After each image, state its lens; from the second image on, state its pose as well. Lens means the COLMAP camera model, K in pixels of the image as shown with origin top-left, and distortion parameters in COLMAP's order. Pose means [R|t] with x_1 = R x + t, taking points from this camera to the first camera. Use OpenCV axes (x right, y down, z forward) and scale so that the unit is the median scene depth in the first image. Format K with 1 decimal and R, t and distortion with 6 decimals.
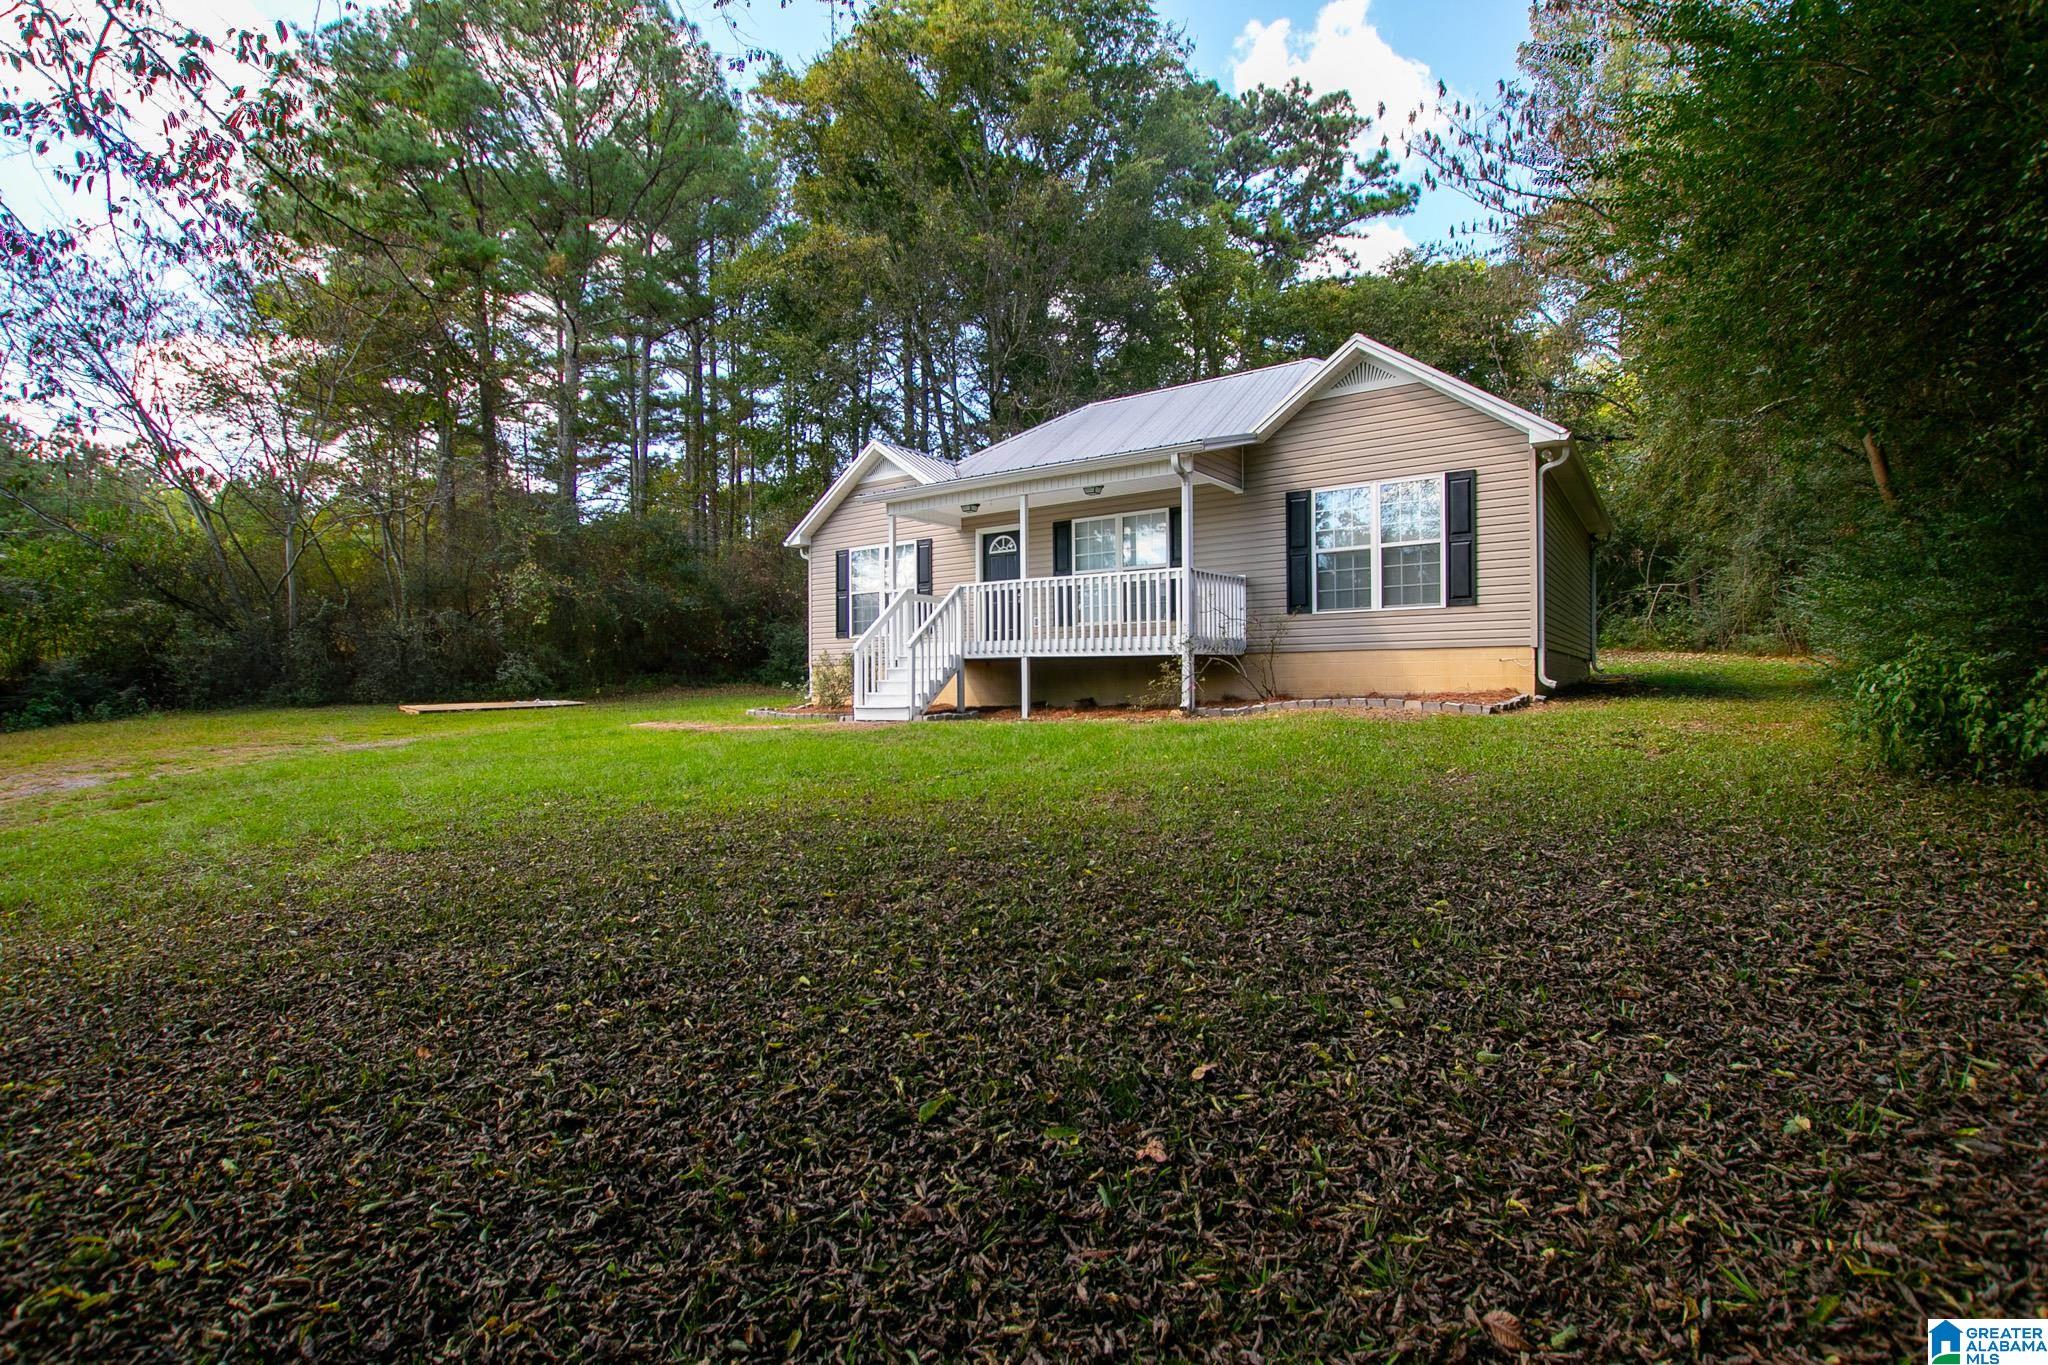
lens RADIAL K [[941.4, 0, 1010.3], [0, 941.4, 692.1], [0, 0, 1]] dist [-0.037060, 0.000007]
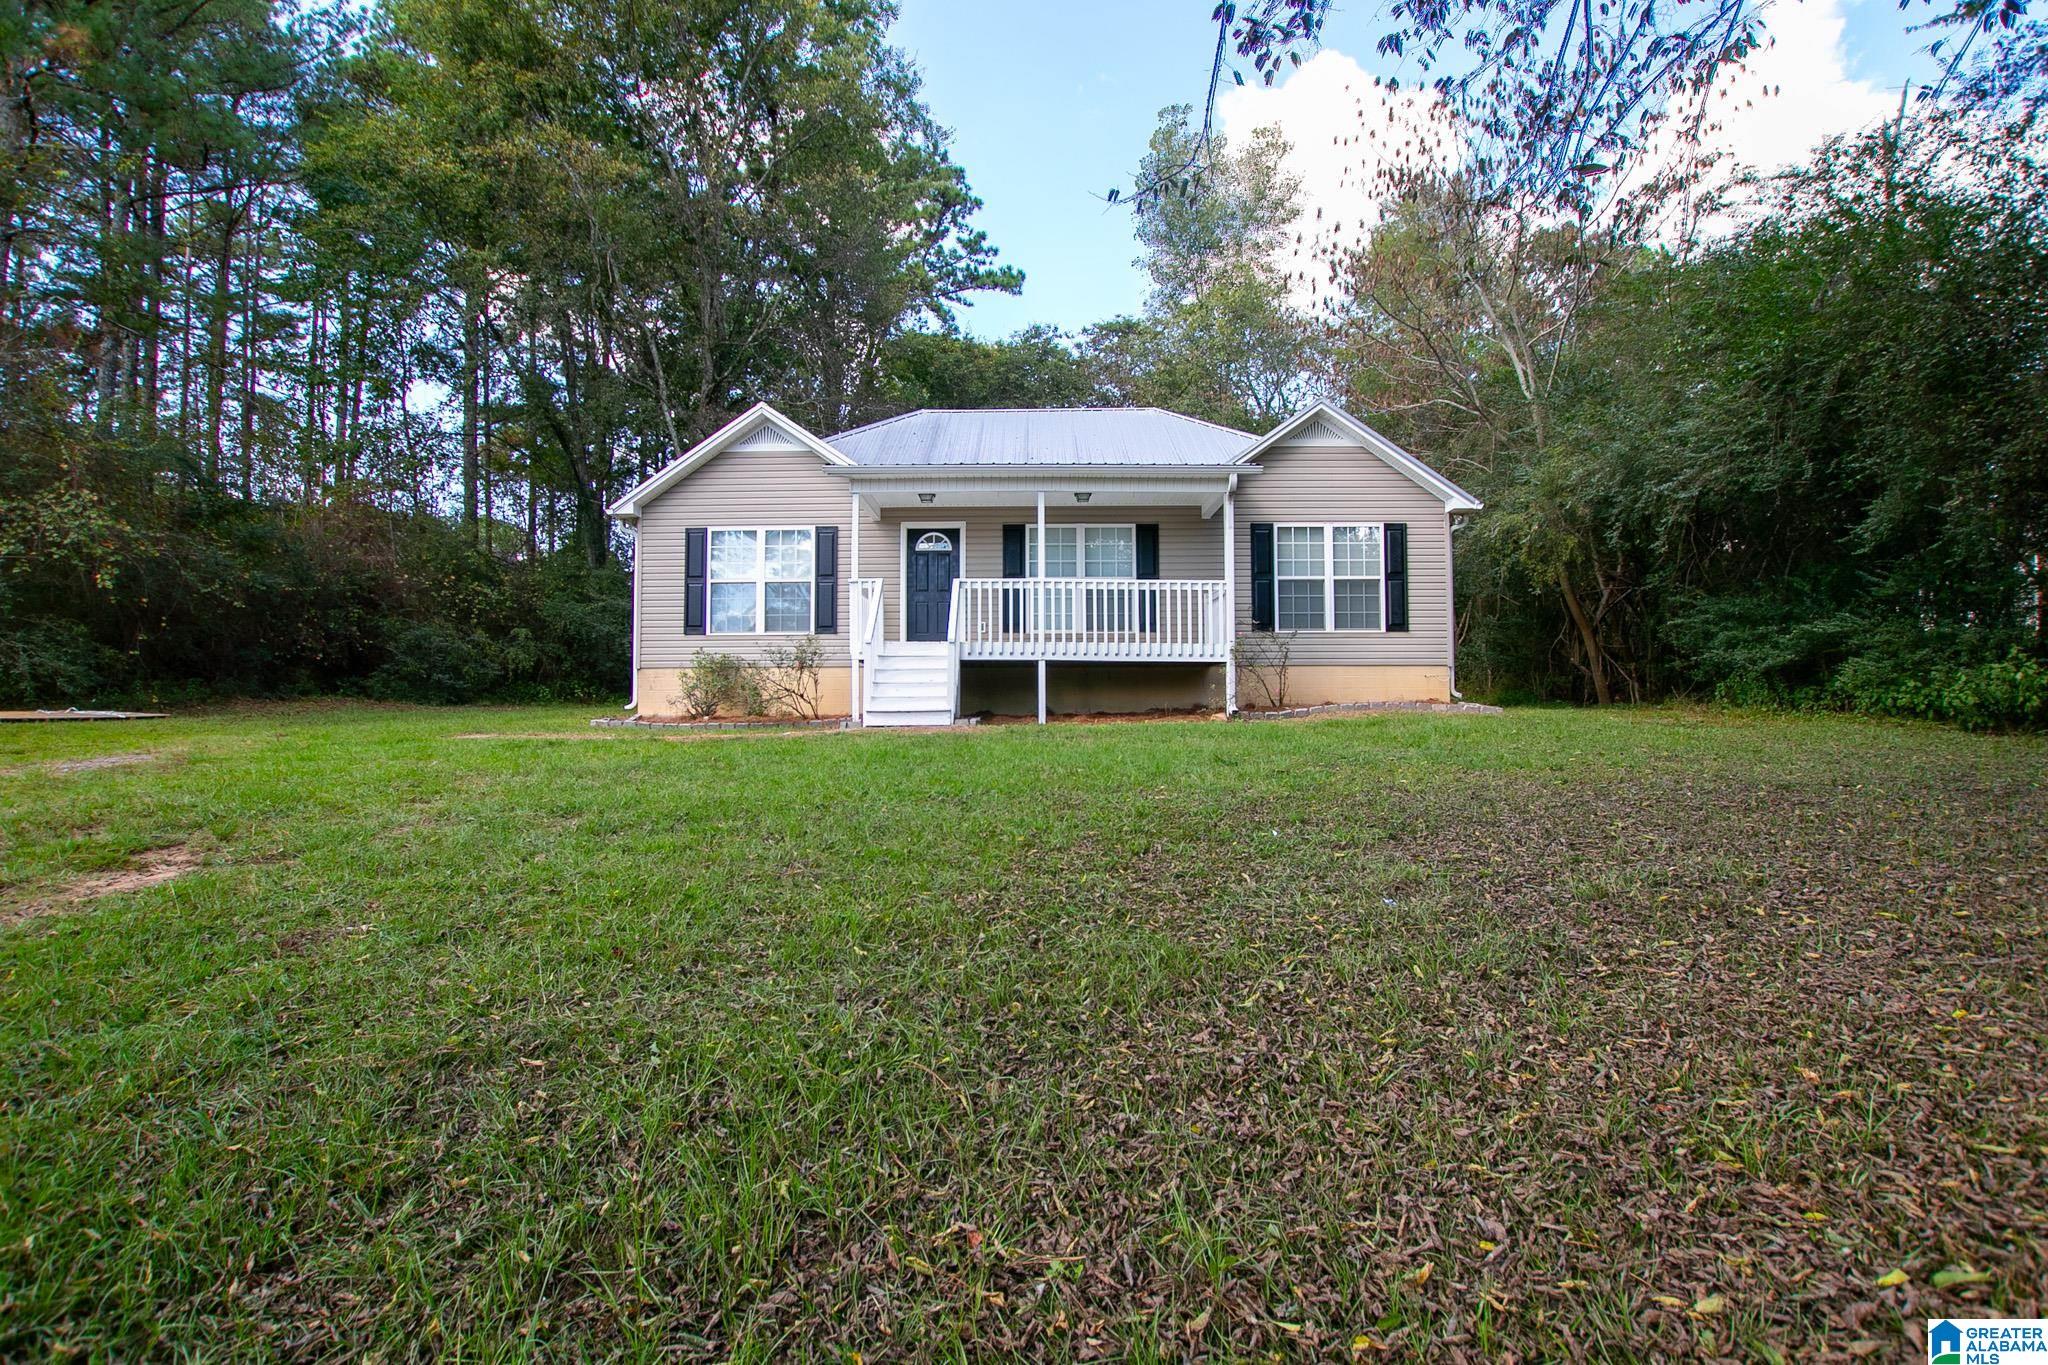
lens RADIAL K [[941.4, 0, 1010.3], [0, 941.4, 692.1], [0, 0, 1]] dist [-0.037060, 0.000007]
pose [[0.827392, 0.026717, 0.560989, -0.544986], [-0.002822, 0.999053, -0.043417, 0.036705], [-0.561618, 0.034340, 0.826684, 0.232046]]
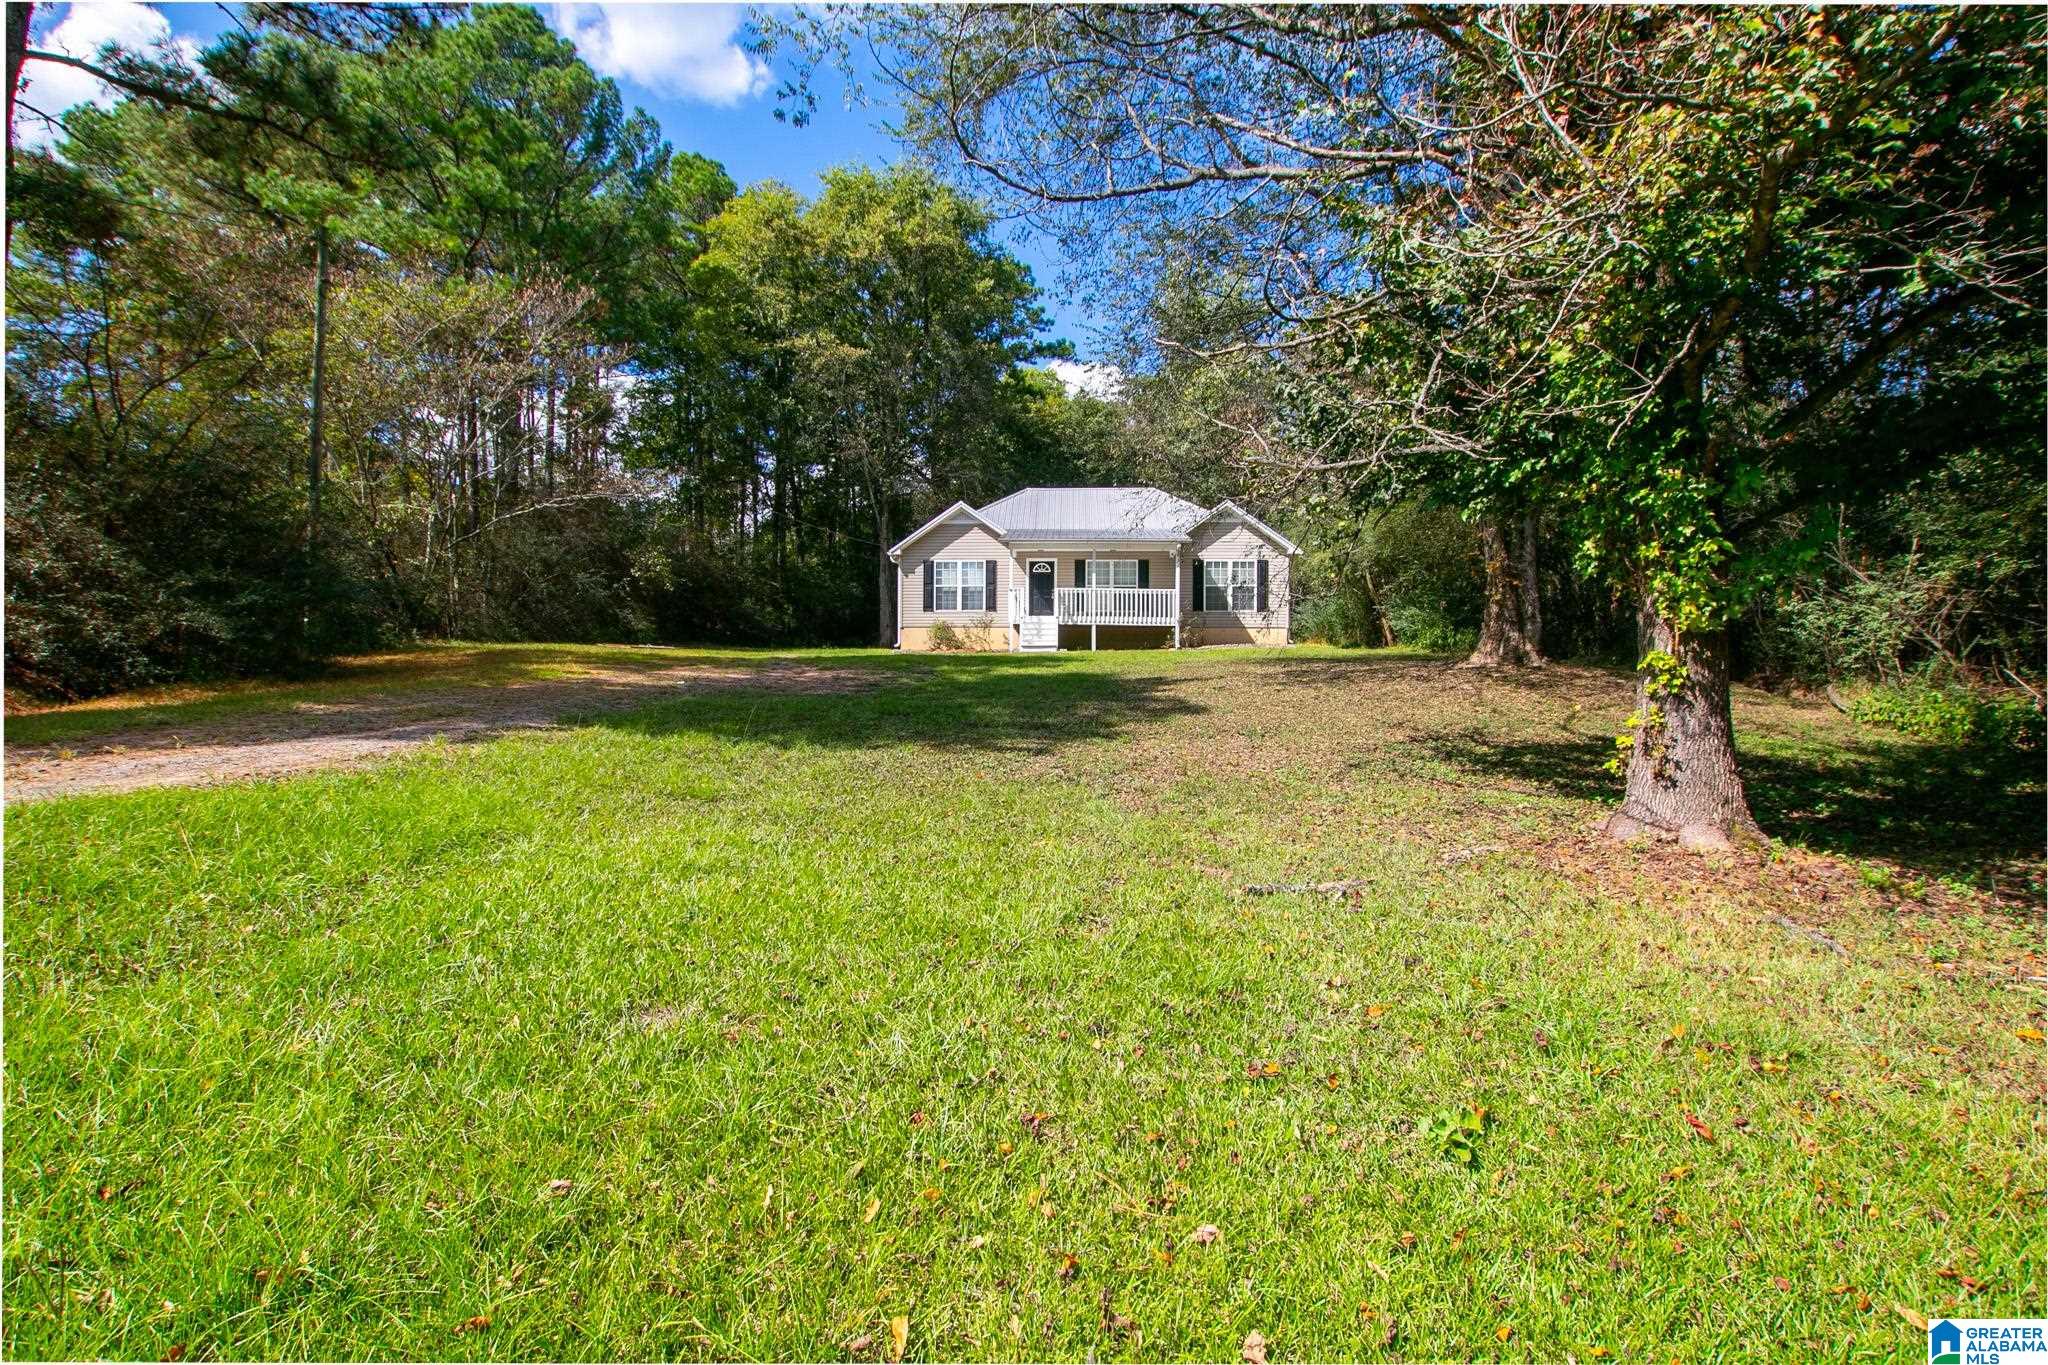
lens RADIAL K [[941.4, 0, 1010.3], [0, 941.4, 692.1], [0, 0, 1]] dist [-0.037060, 0.000007]
pose [[0.846941, 0.012400, 0.531542, -1.299638], [-0.009928, 0.999923, -0.007507, 0.137550], [-0.531594, 0.001081, 0.846999, -0.736517]]
